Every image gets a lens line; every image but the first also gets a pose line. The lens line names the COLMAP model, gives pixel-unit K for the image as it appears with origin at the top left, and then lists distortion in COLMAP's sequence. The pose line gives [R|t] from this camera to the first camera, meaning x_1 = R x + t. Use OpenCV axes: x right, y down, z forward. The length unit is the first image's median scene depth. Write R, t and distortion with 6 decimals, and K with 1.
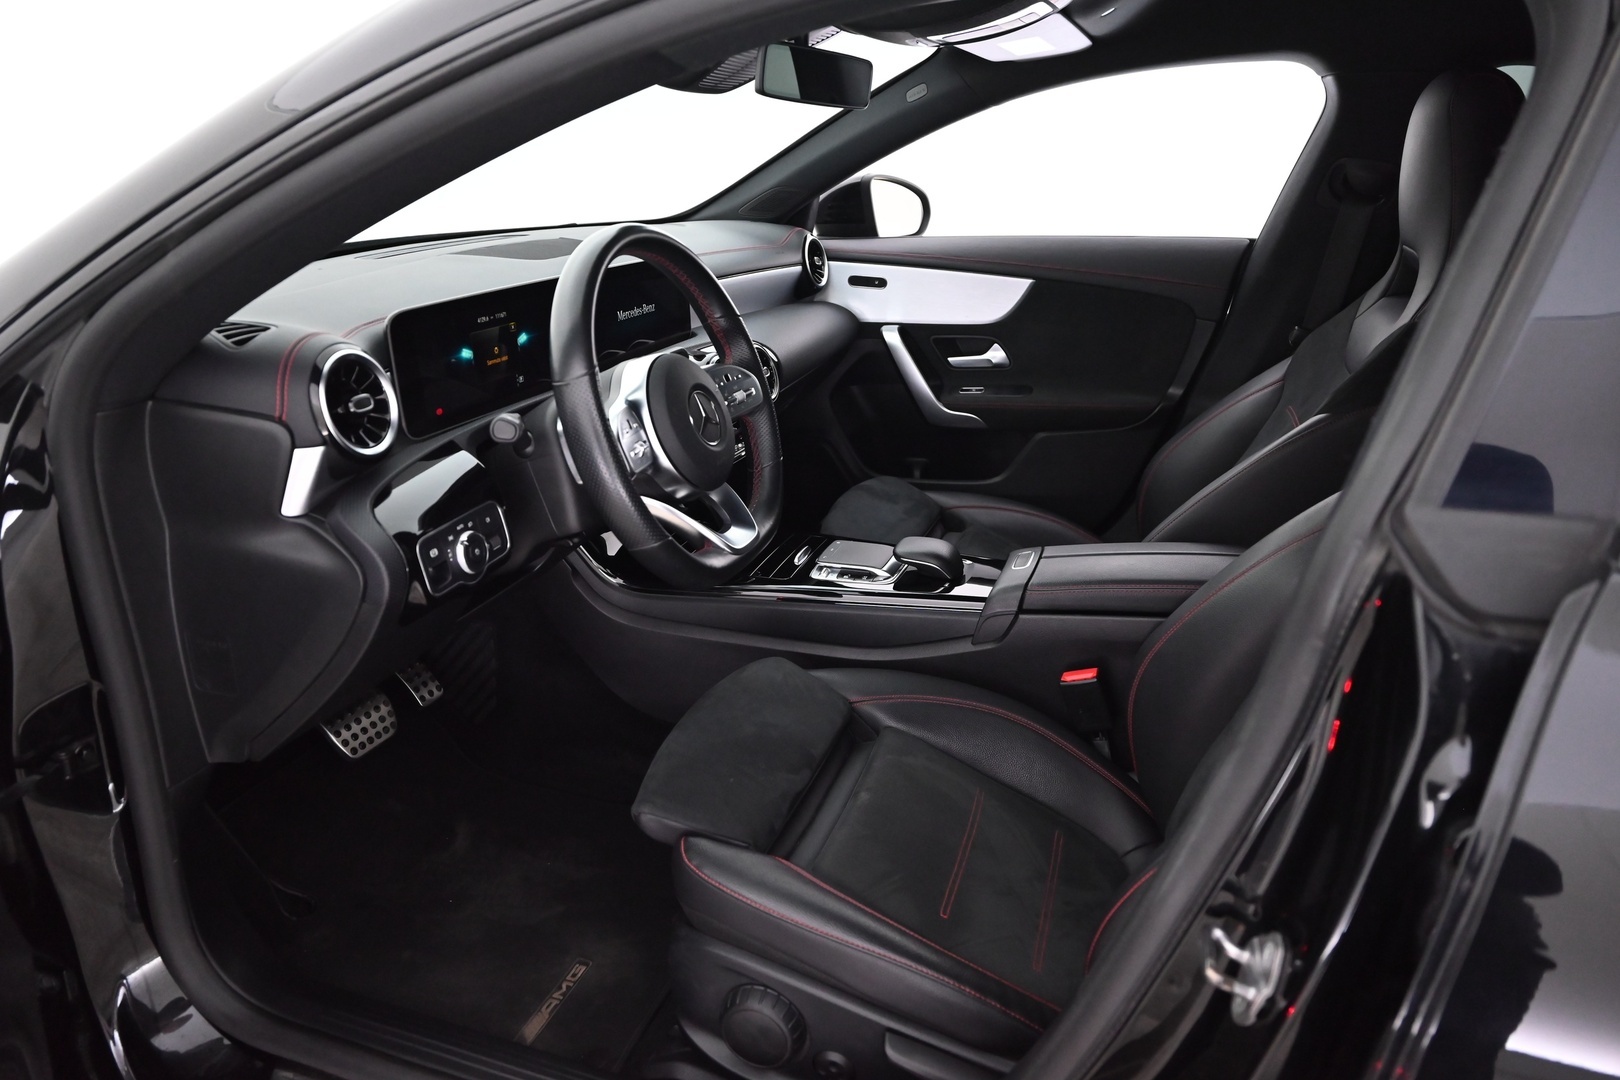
lens RADIAL K [[1054.2, 0, 810.0], [0, 1054.2, 540.0], [0, 0, 1]] dist [-0.013811, 0.000270]
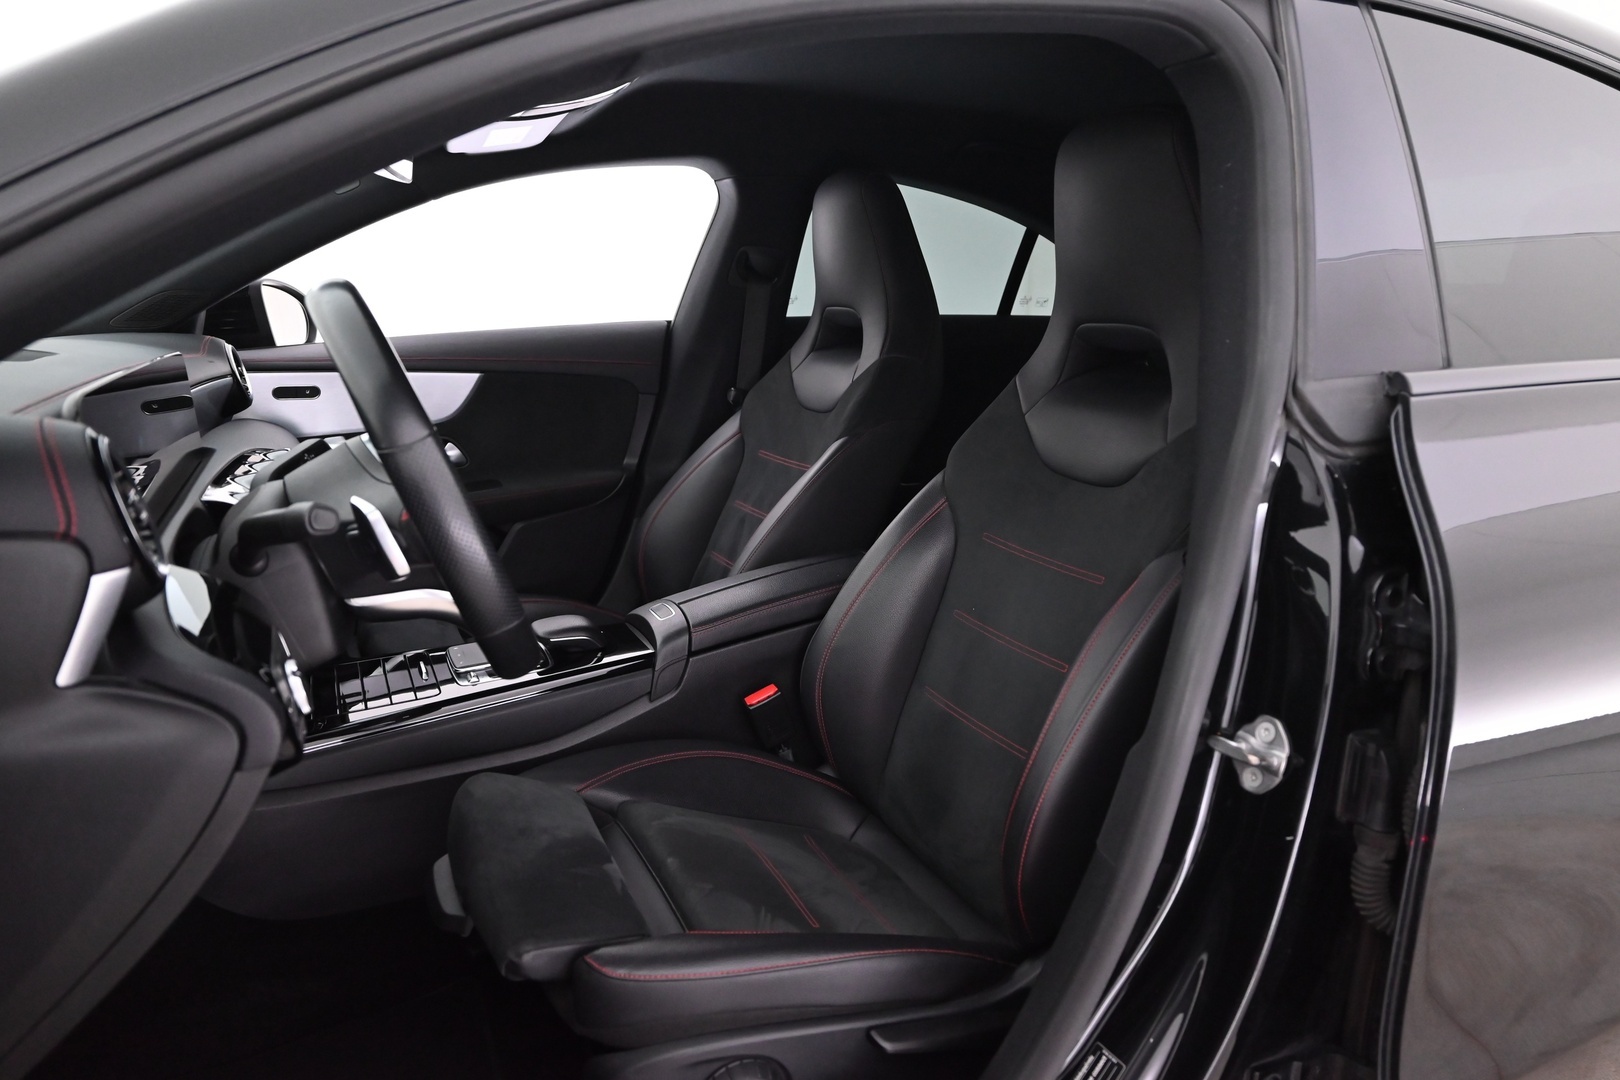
lens RADIAL K [[1054.2, 0, 810.0], [0, 1054.2, 540.0], [0, 0, 1]] dist [-0.013811, 0.000270]
pose [[0.736436, -0.177228, 0.652880, -0.269607], [0.255791, 0.966377, -0.026199, 0.012060], [-0.626285, 0.186295, 0.757008, 0.091837]]
